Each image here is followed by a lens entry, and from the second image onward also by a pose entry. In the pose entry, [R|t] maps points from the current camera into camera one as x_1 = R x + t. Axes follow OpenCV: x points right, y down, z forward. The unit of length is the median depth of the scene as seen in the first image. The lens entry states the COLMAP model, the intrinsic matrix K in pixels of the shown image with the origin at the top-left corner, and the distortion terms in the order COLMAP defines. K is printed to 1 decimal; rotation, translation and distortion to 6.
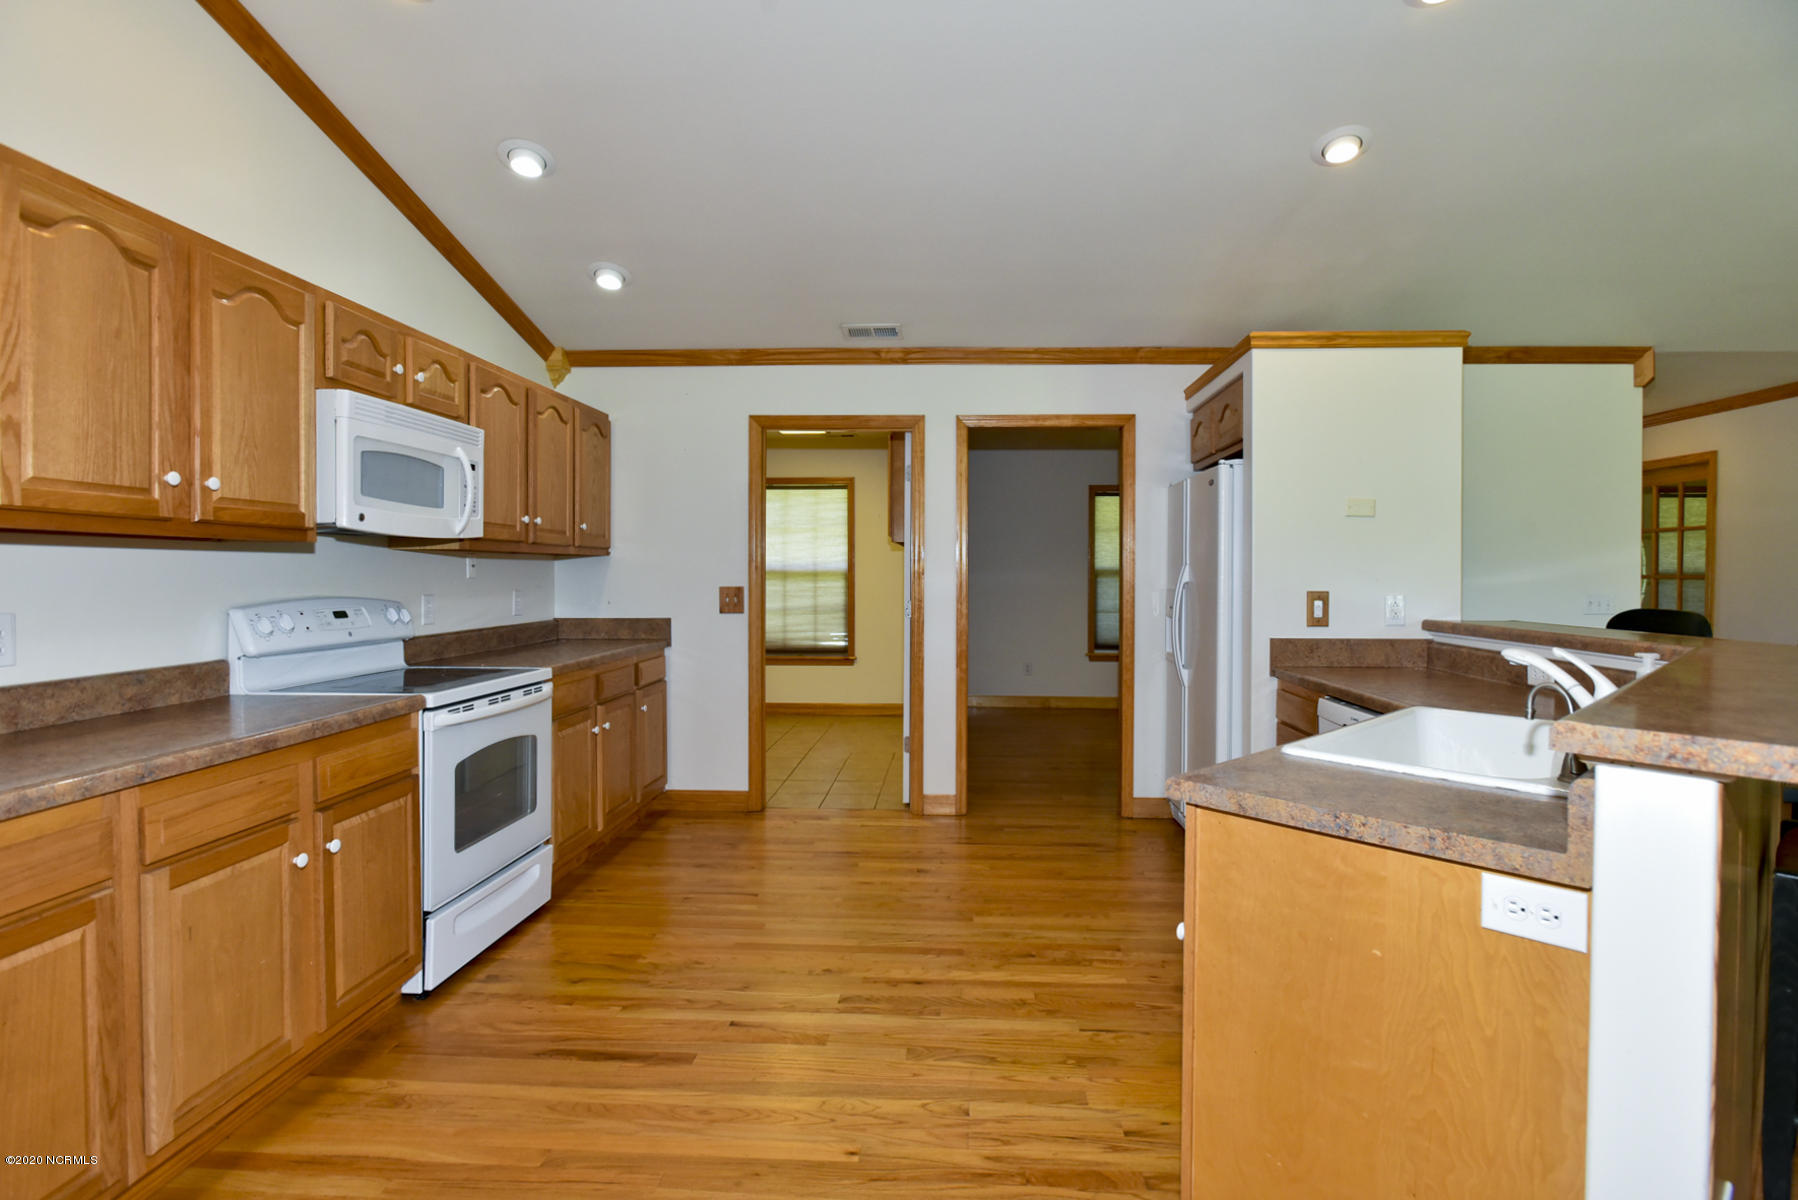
lens RADIAL K [[854.7, 0, 887.7], [0, 854.7, 585.8], [0, 0, 1]] dist [-0.011355, 0.000854]
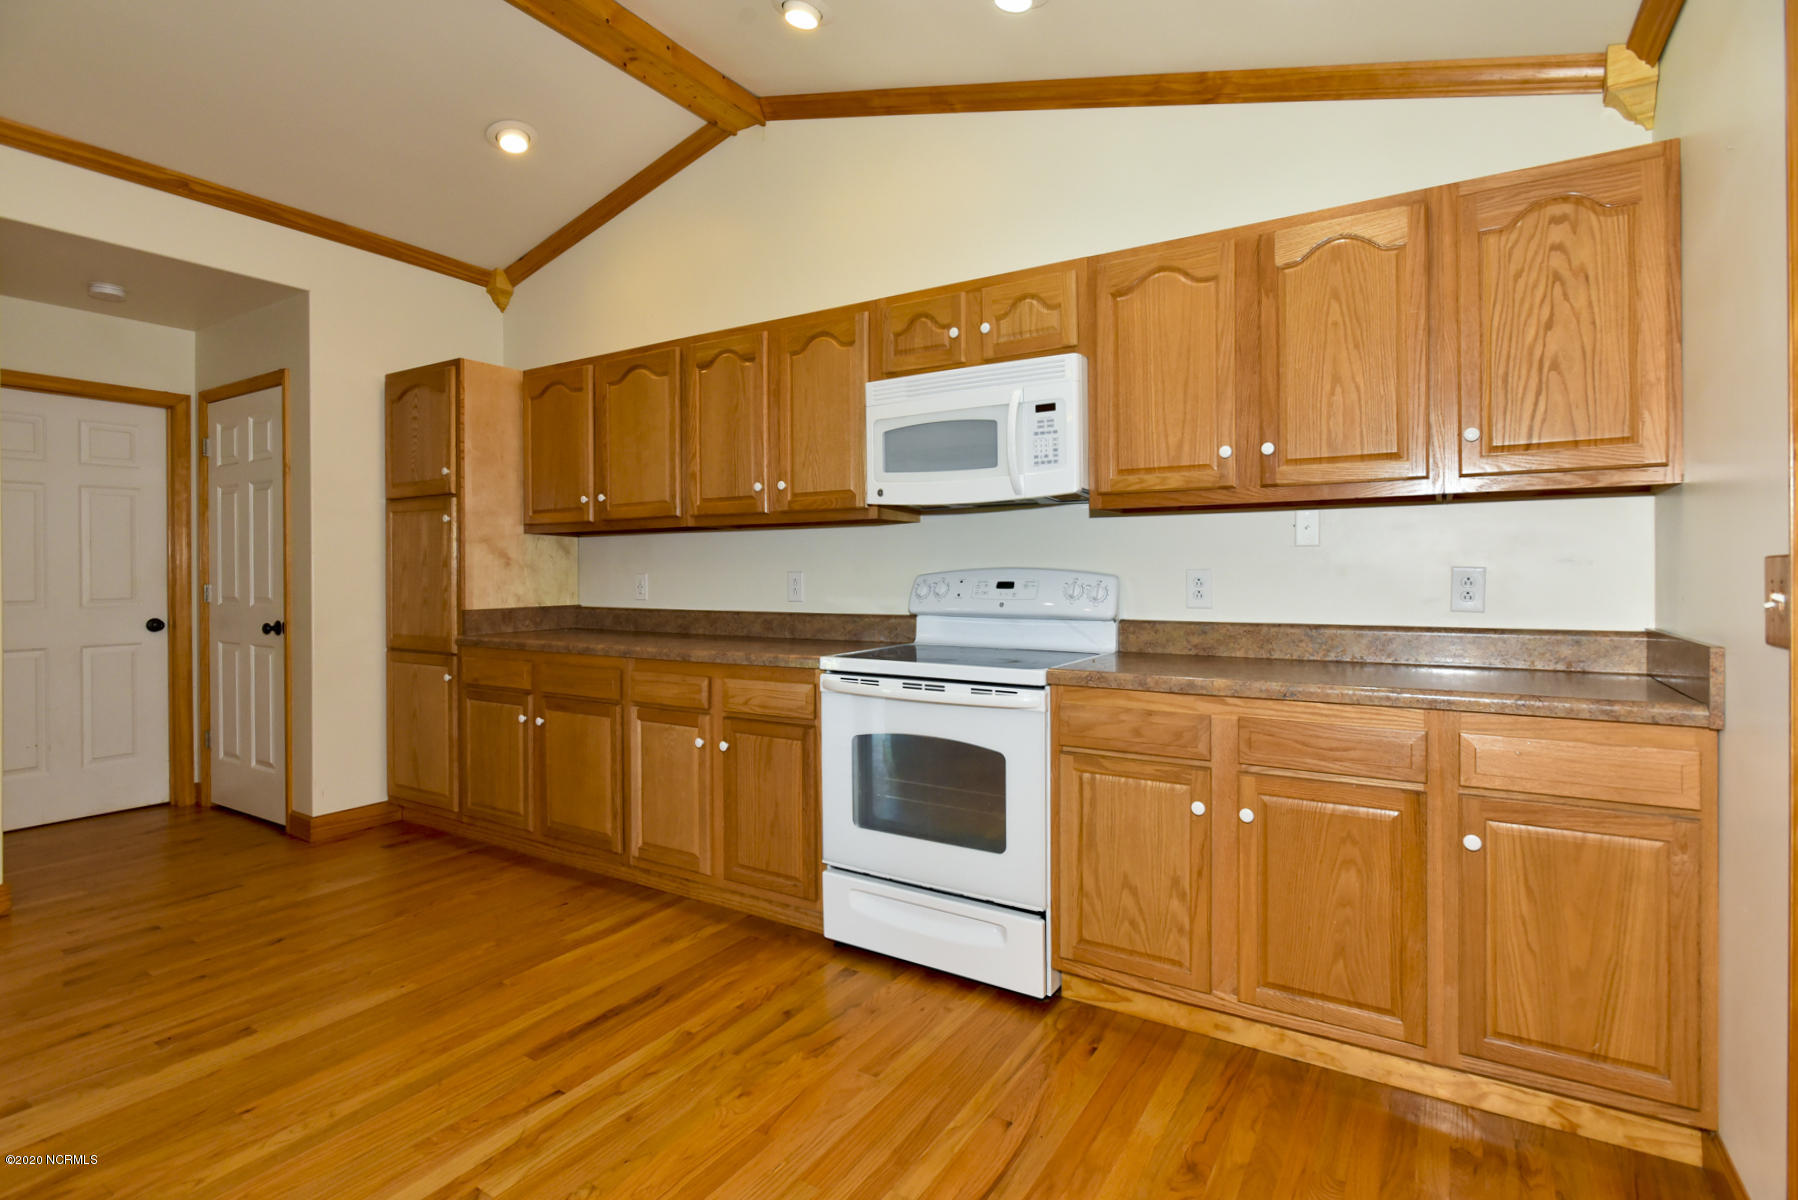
lens RADIAL K [[854.7, 0, 894.9], [0, 854.7, 570.0], [0, 0, 1]] dist [-0.011355, 0.000854]
pose [[-0.446930, 0.000778, -0.894568, 0.335991], [-0.009371, 0.999941, 0.005551, 0.011985], [0.894520, 0.010864, -0.446897, 1.399122]]
